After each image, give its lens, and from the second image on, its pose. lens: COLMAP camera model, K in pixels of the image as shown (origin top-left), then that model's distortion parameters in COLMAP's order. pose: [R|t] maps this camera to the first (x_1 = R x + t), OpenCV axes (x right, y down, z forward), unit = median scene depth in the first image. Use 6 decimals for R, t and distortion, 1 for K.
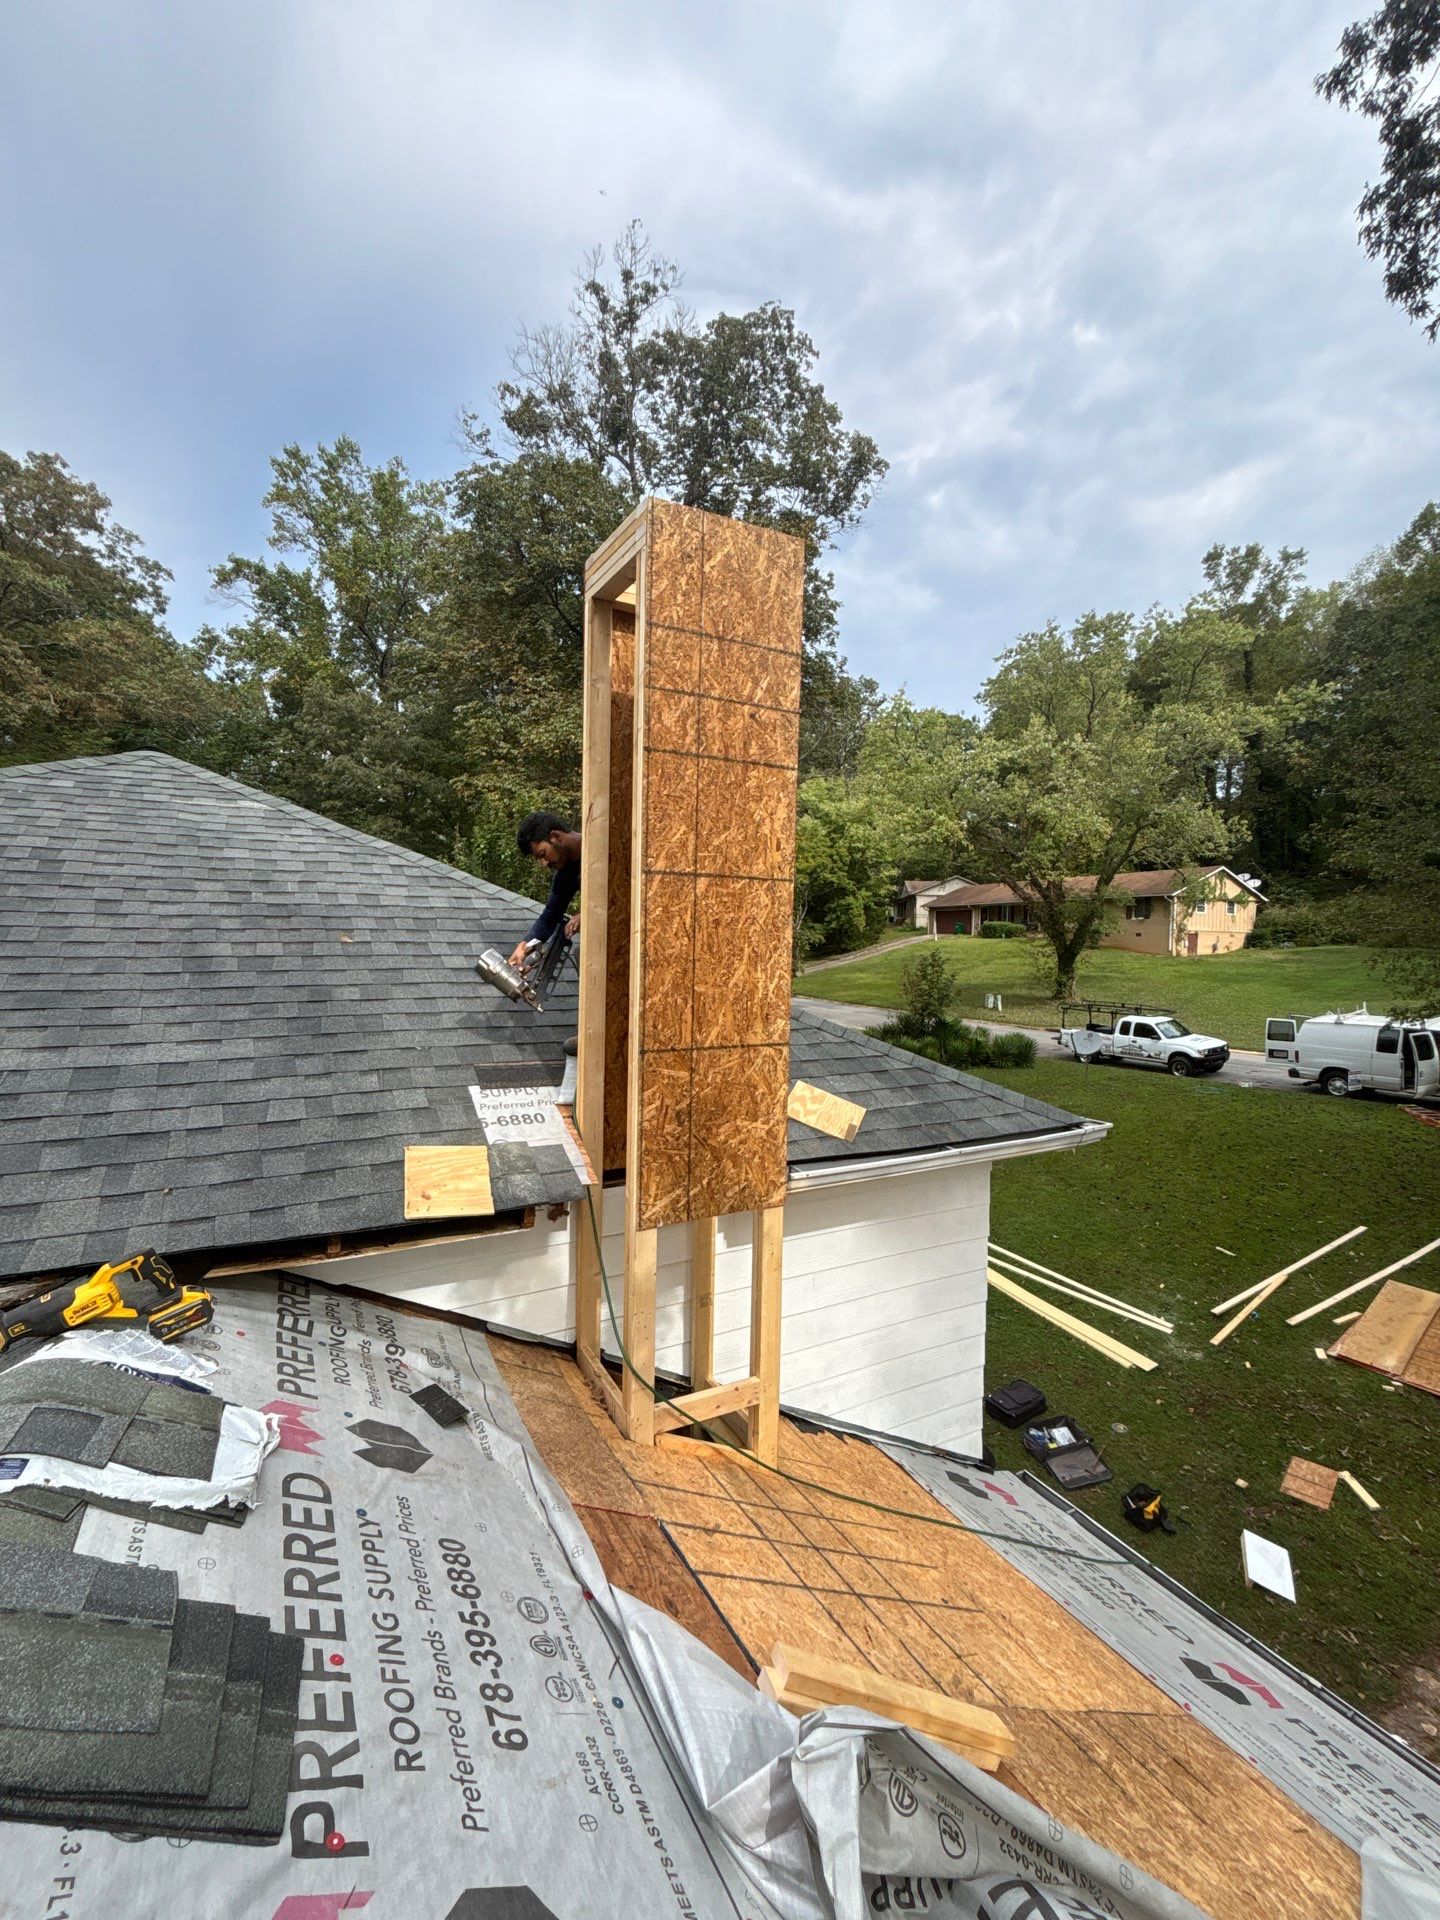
lens RADIAL K [[814.8, 0, 720.0], [0, 814.8, 960.0], [0, 0, 1]] dist [-0.003269, 0.001131]
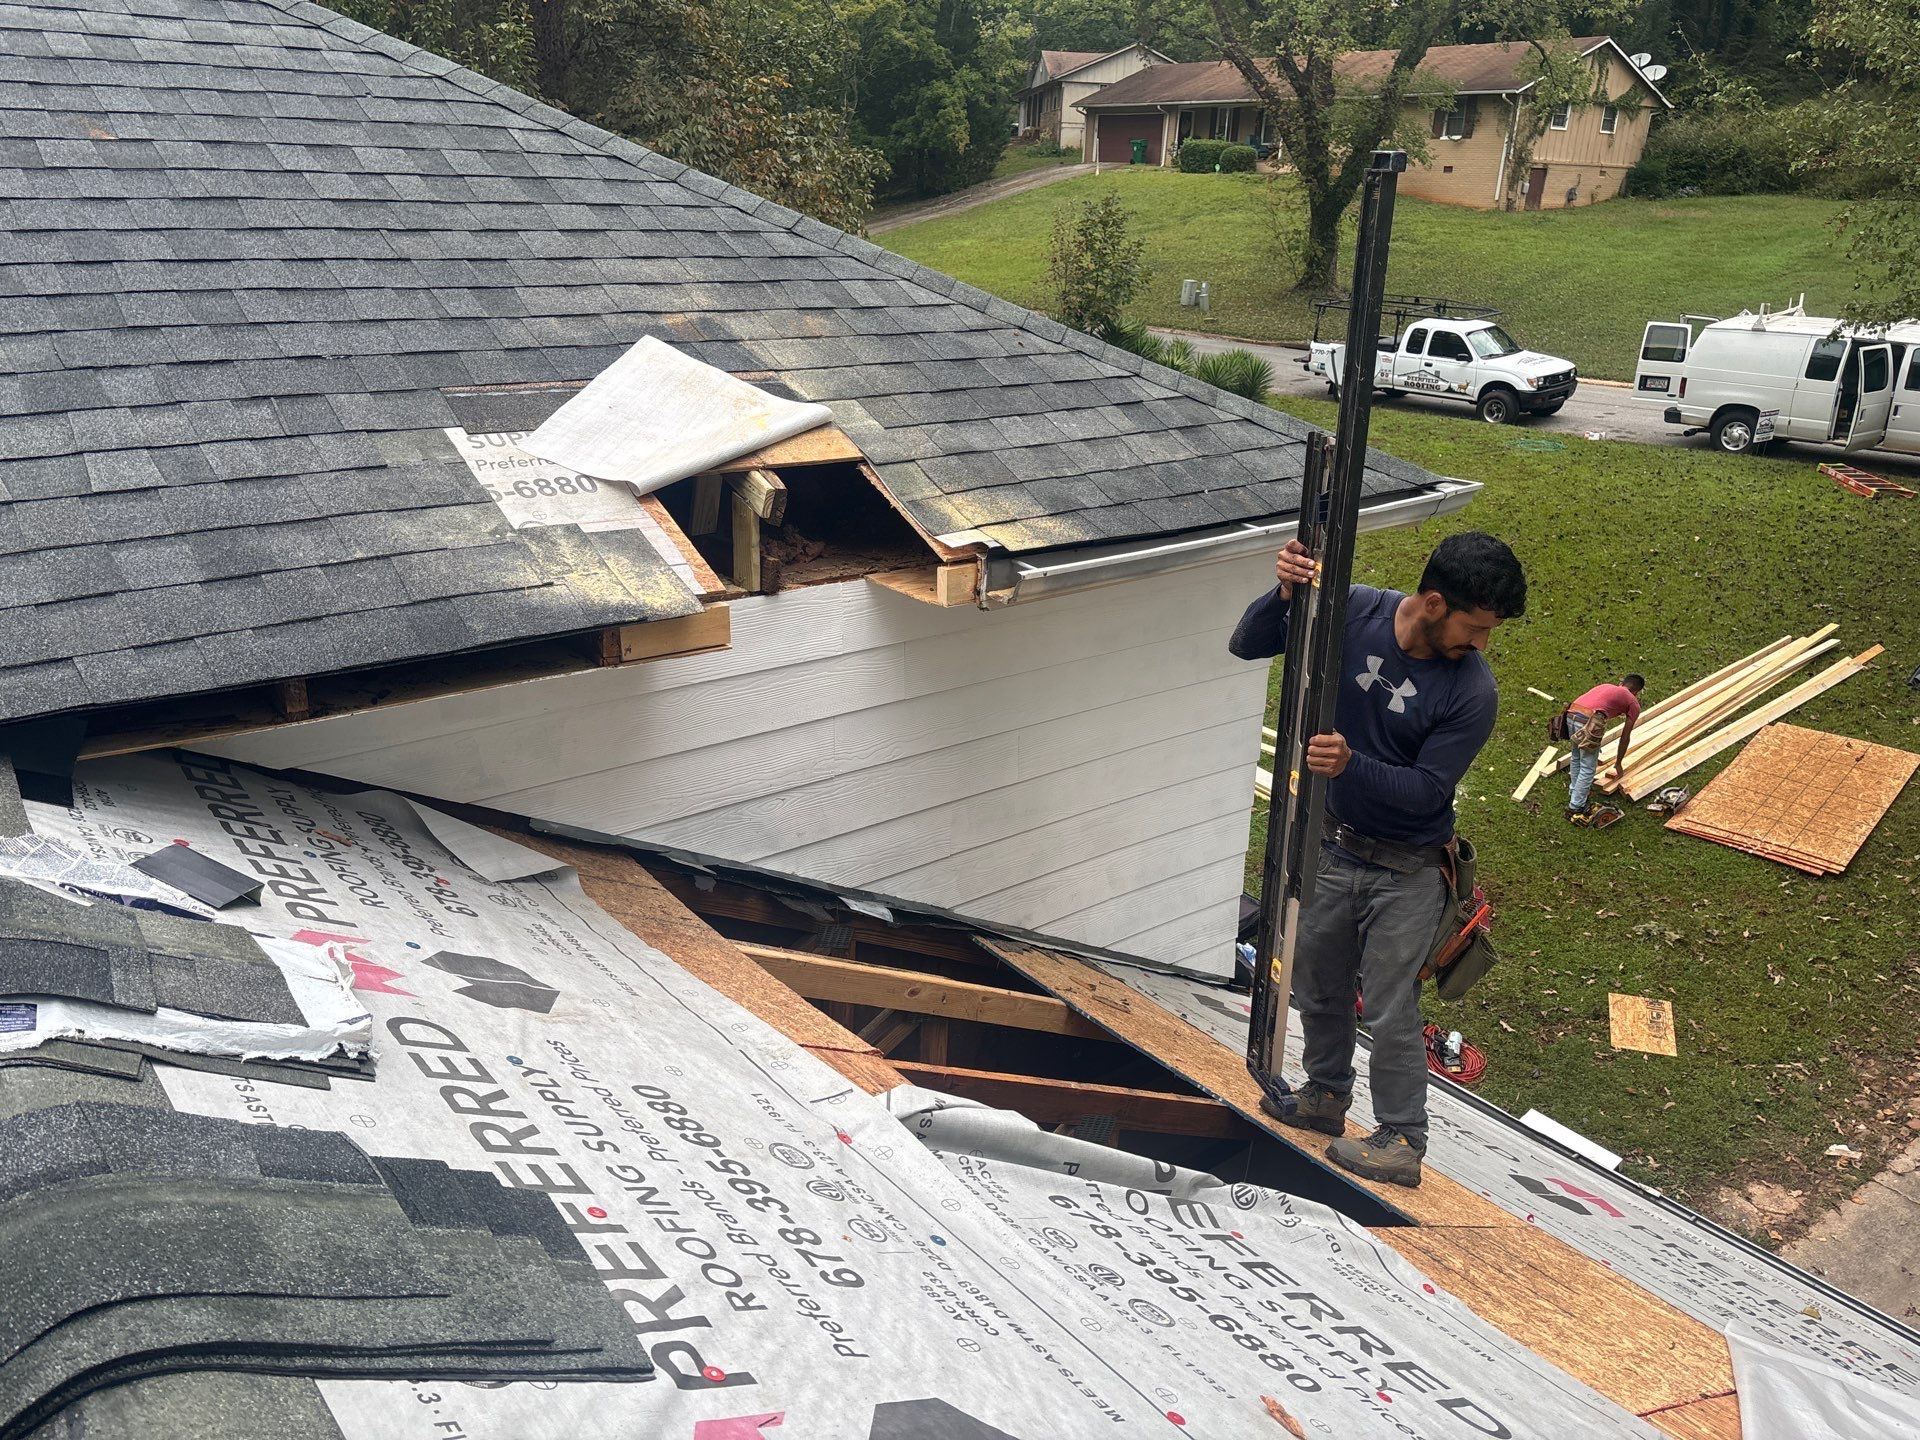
lens RADIAL K [[1451.0, 0, 954.6], [0, 1451.0, 736.7], [0, 0, 1]] dist [0.024664, -0.000156]
pose [[0.985165, -0.044969, 0.165614, -0.117267], [-0.014015, 0.940750, 0.338812, 0.010859], [-0.171038, -0.336107, 0.926163, -0.030900]]
